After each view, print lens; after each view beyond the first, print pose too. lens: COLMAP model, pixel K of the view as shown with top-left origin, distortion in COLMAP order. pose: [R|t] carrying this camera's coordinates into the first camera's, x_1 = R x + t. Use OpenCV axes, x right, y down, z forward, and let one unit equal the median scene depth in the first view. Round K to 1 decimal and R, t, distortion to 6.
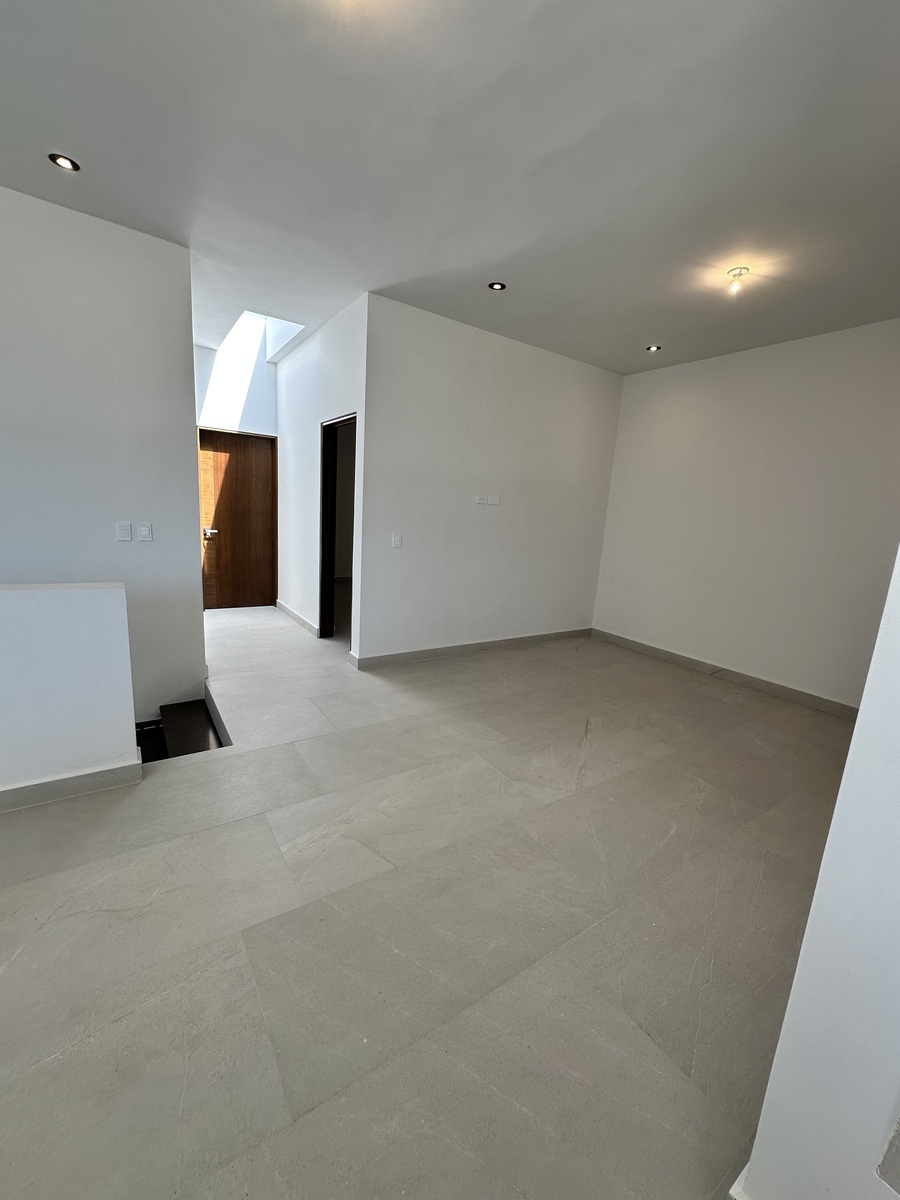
lens RADIAL K [[480.9, 0, 451.2], [0, 480.9, 599.0], [0, 0, 1]] dist [-0.003329, -0.000075]
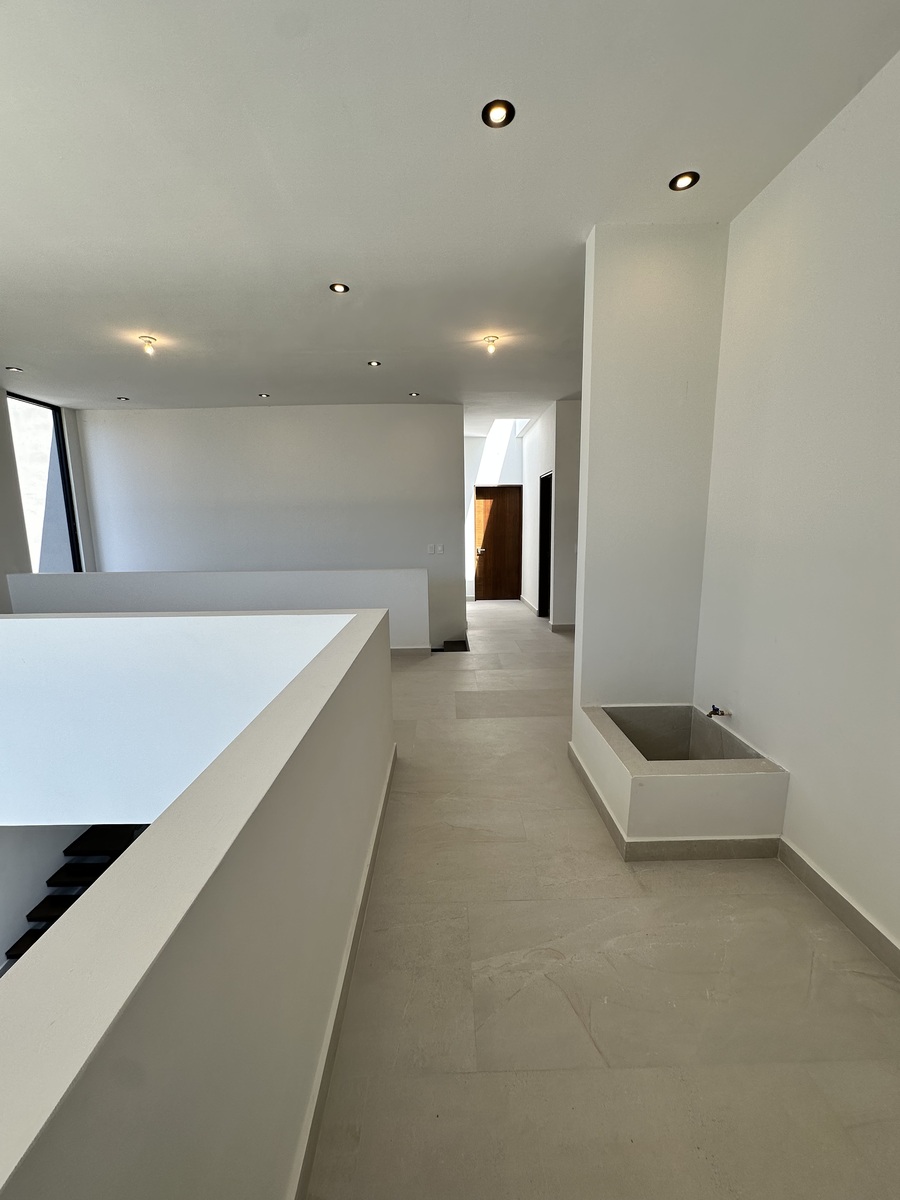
lens RADIAL K [[480.9, 0, 449.9], [0, 480.9, 601.2], [0, 0, 1]] dist [-0.003329, -0.000075]
pose [[0.832480, 0.013768, -0.553884, 0.299134], [-0.036988, 0.998842, -0.030764, 0.081778], [0.552820, 0.046098, 0.832025, -0.370151]]
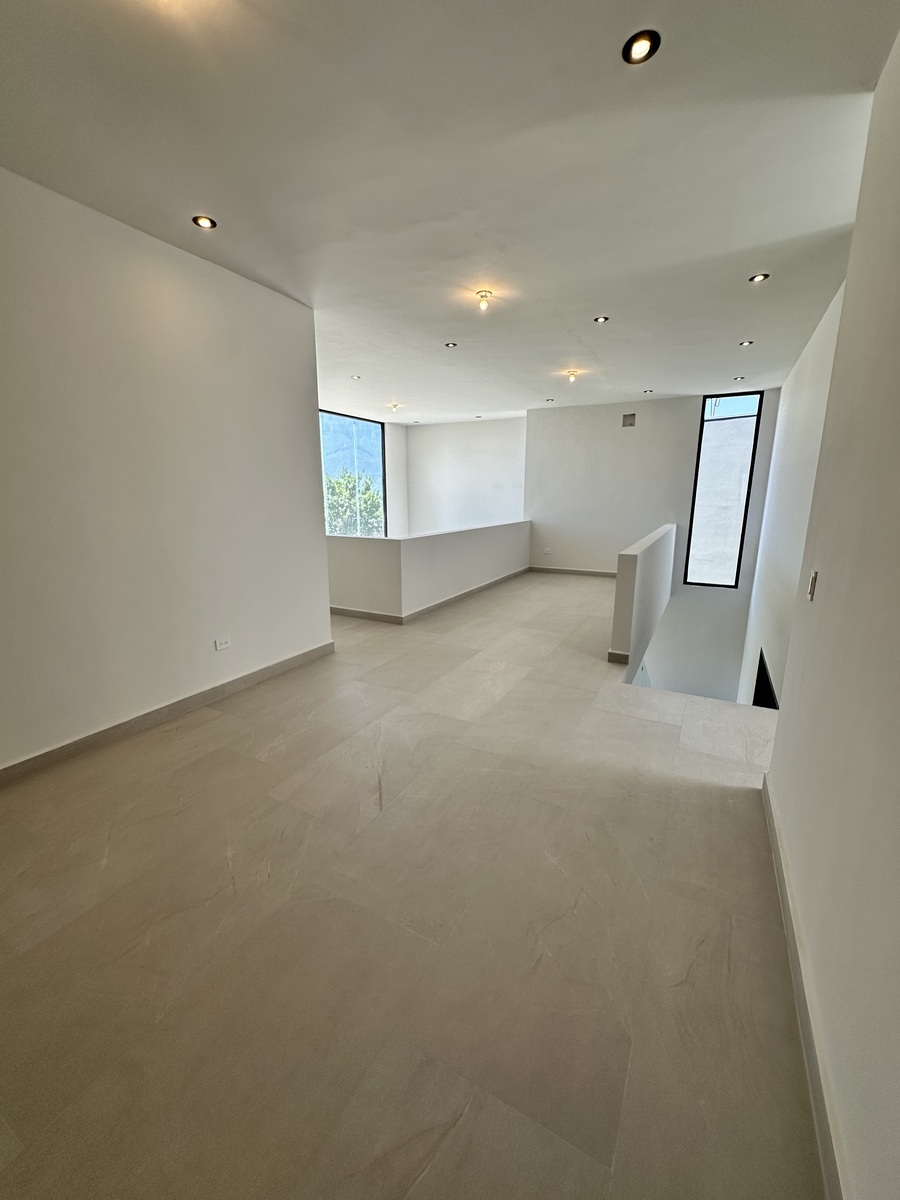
lens RADIAL K [[480.9, 0, 449.8], [0, 480.9, 599.5], [0, 0, 1]] dist [-0.003329, -0.000075]
pose [[-0.882159, 0.040547, -0.469202, 0.309182], [-0.142650, 0.926479, 0.348263, -0.163049], [0.448827, 0.374155, -0.811518, 0.909935]]
